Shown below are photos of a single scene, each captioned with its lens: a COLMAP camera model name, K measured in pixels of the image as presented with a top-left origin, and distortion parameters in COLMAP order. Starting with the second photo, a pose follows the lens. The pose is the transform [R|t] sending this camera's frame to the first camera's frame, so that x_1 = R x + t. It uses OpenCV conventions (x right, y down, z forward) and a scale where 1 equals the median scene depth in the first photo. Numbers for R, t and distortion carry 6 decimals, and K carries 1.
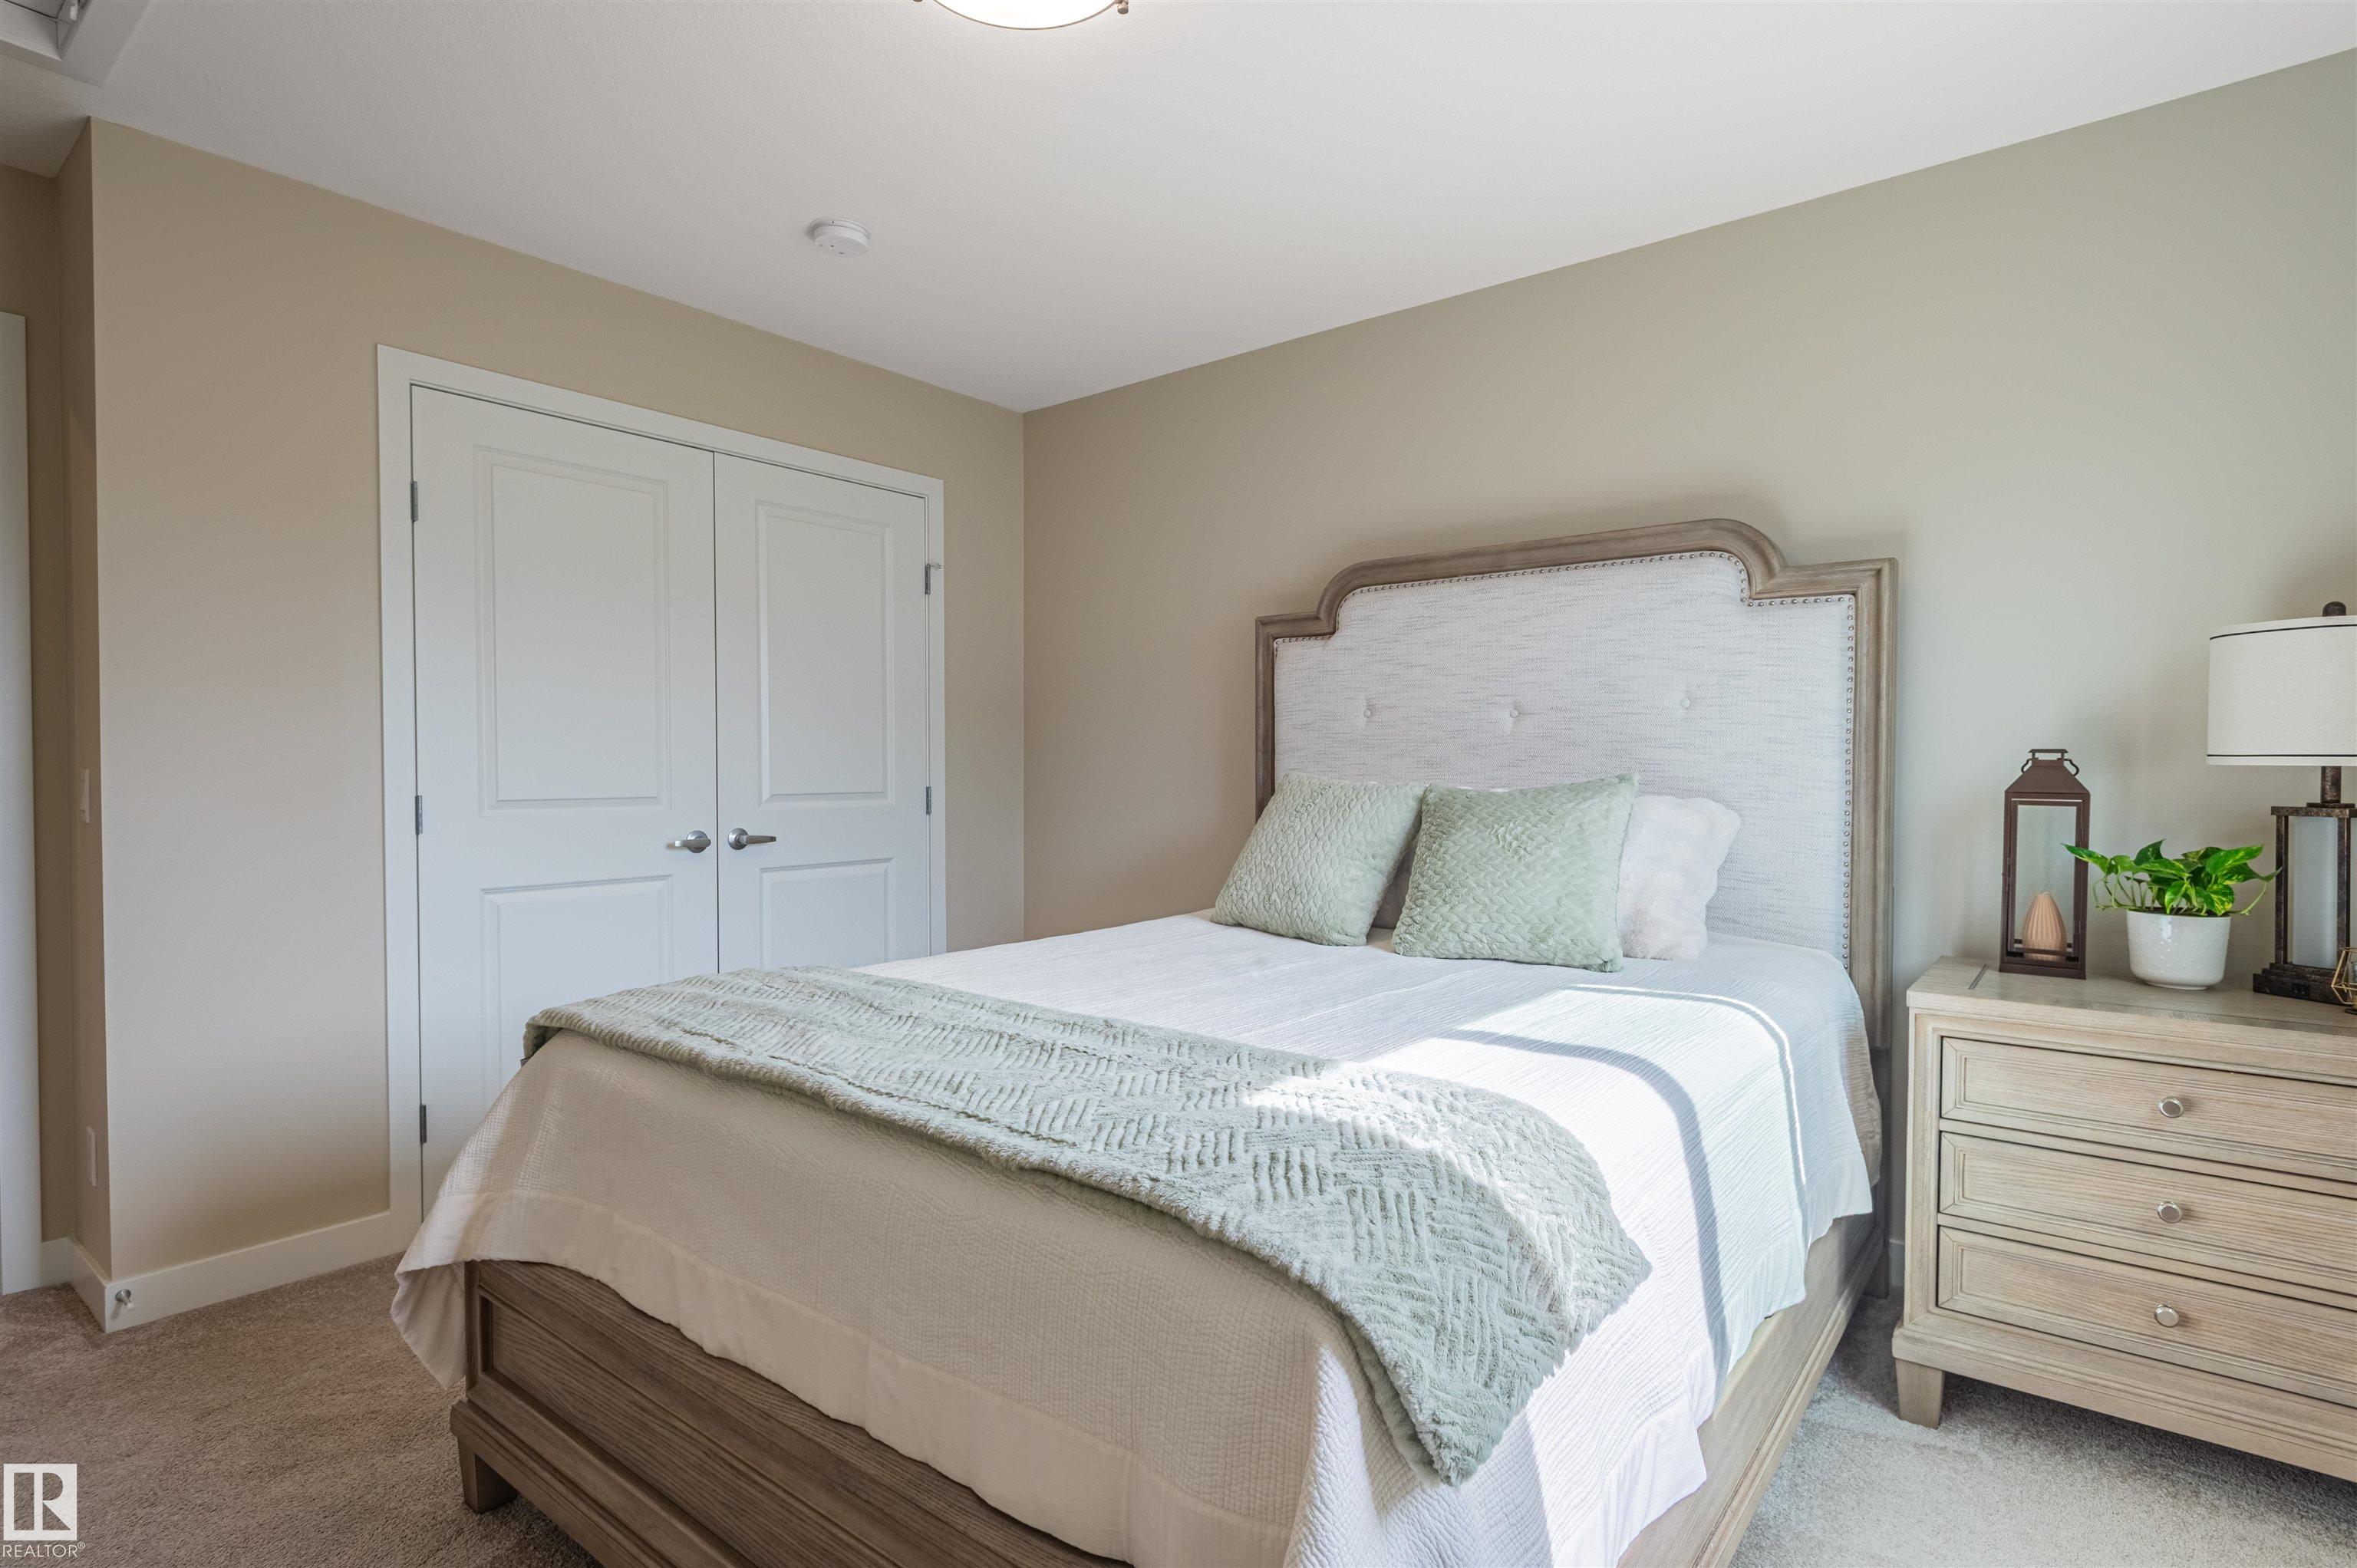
lens RADIAL K [[1198.9, 0, 1195.2], [0, 1198.9, 773.0], [0, 0, 1]] dist [0.003340, -0.000416]
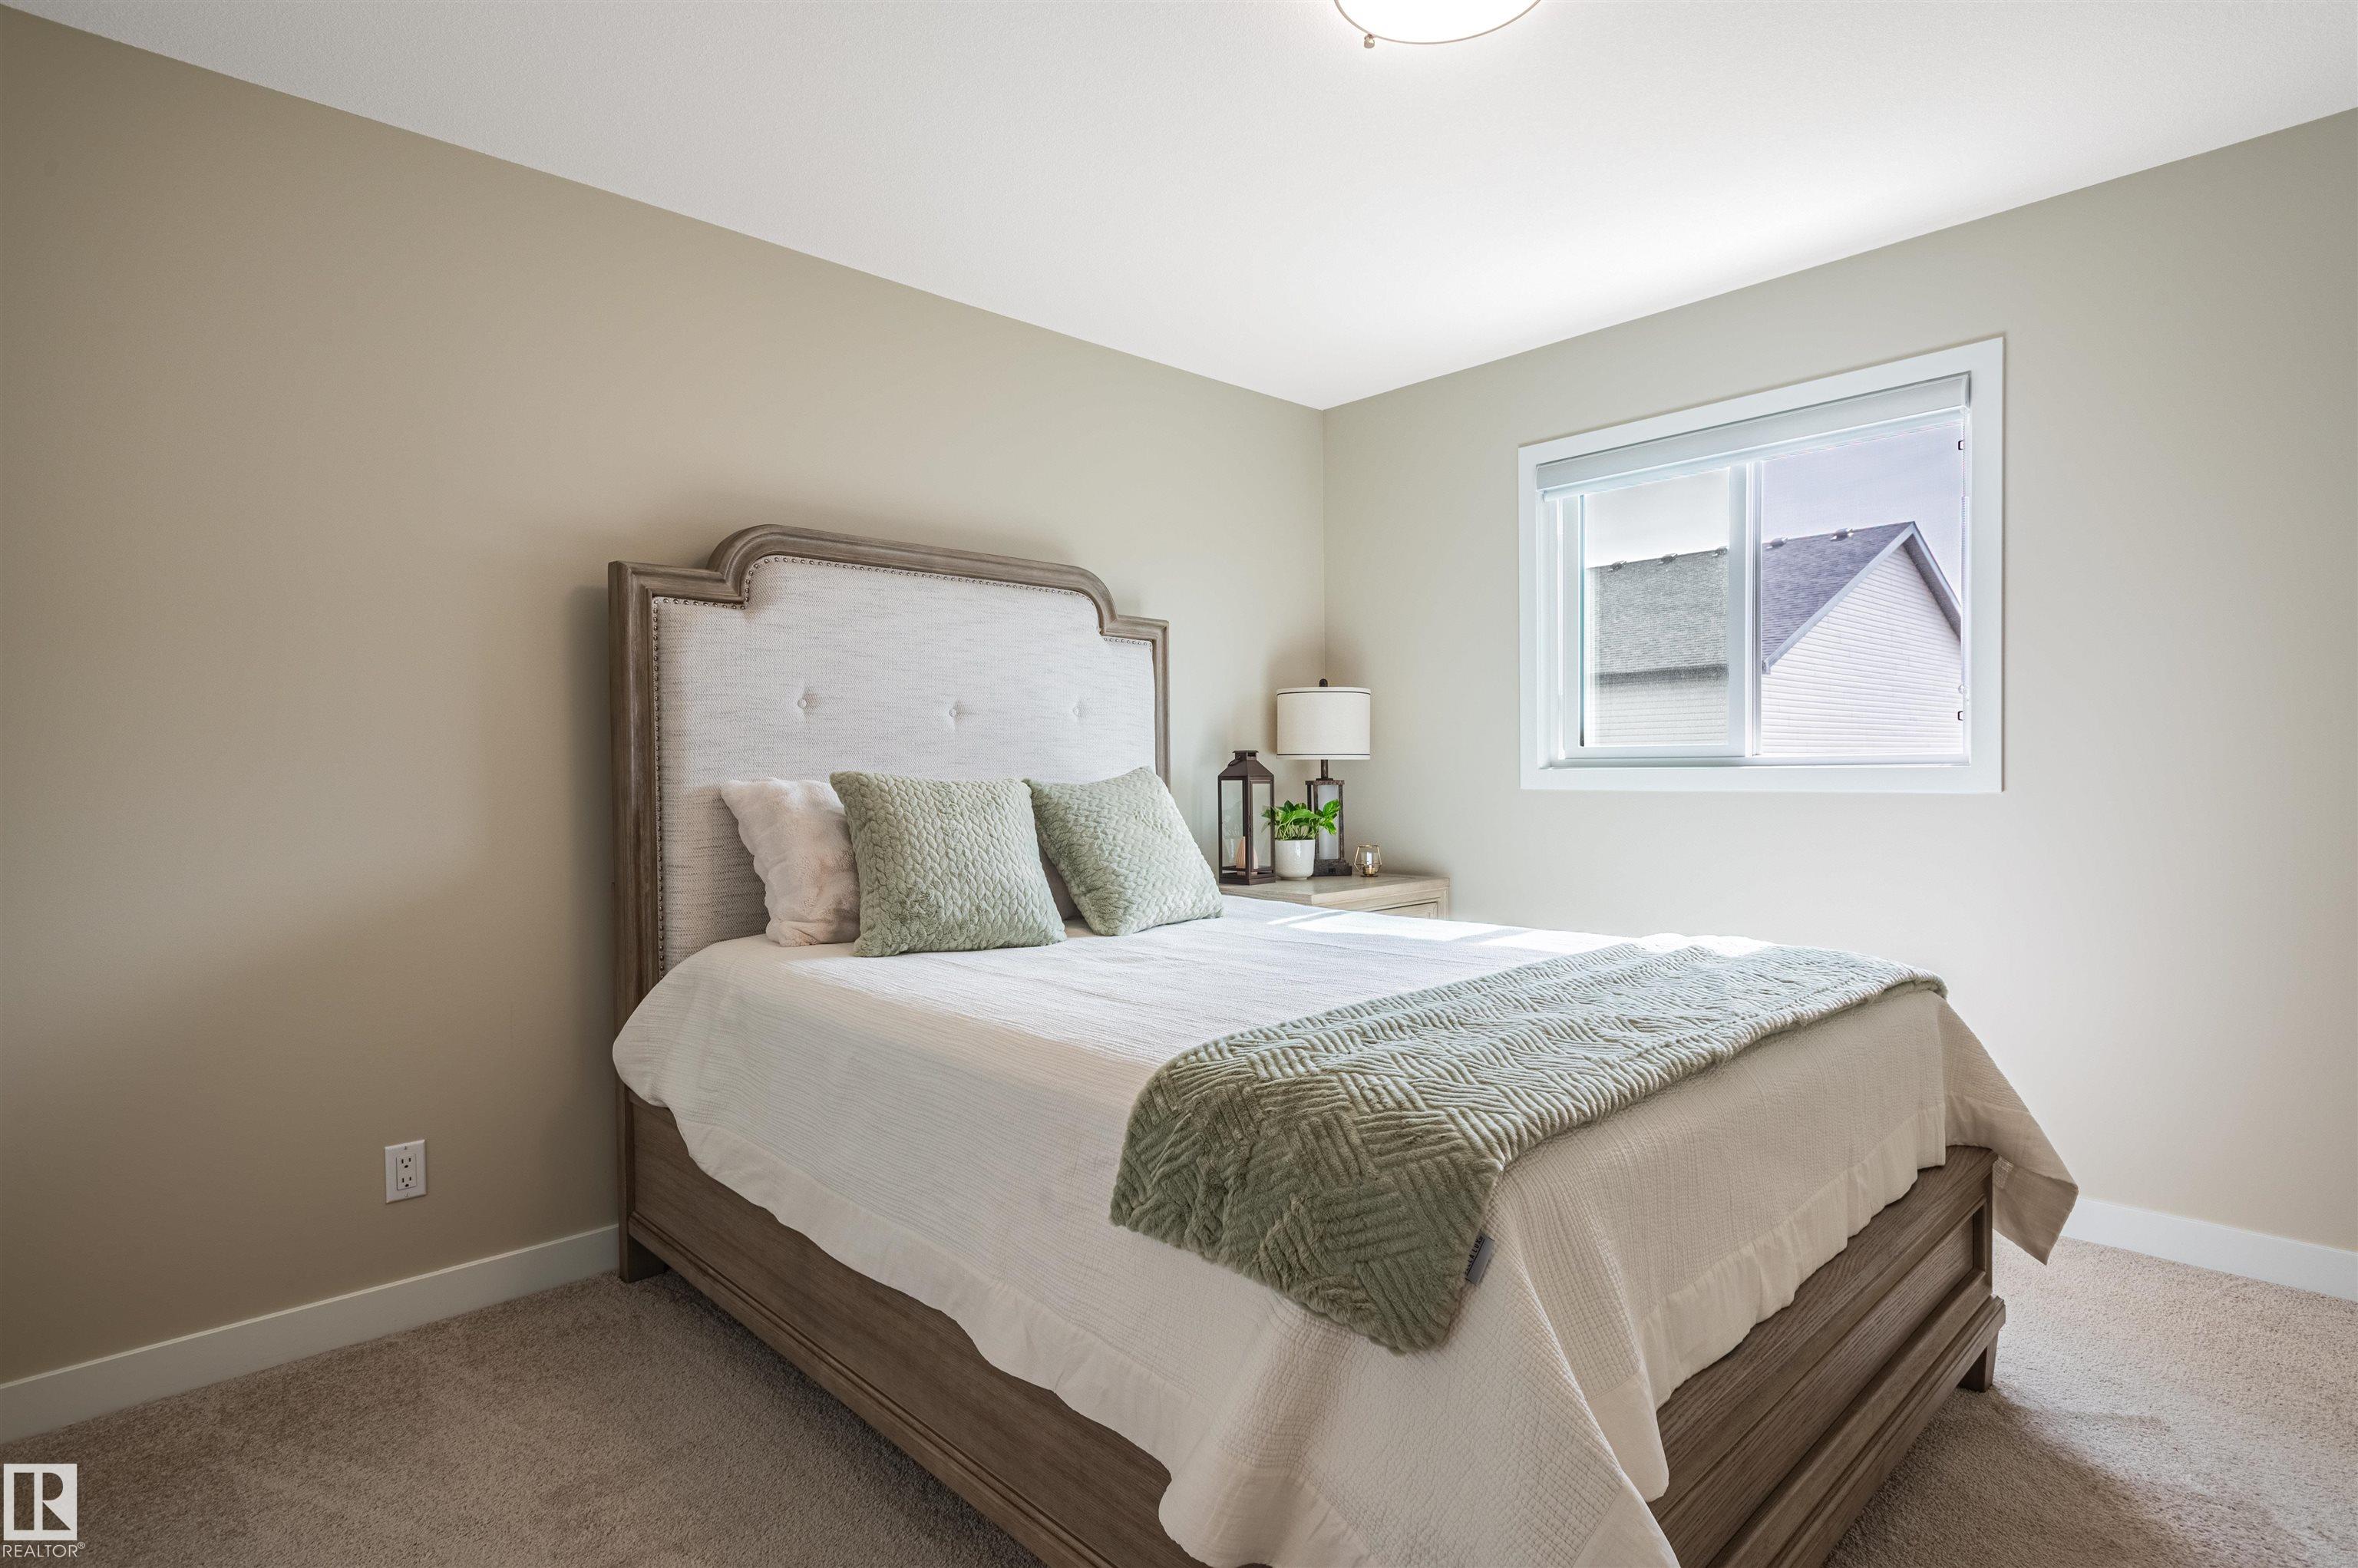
lens RADIAL K [[1199.4, 0, 1195.7], [0, 1199.4, 773.0], [0, 0, 1]] dist [0.003340, -0.000416]
pose [[0.116315, -0.018725, 0.993036, -0.869065], [0.004434, 0.999822, 0.018334, -0.017331], [-0.993202, 0.002270, 0.116378, 0.770630]]
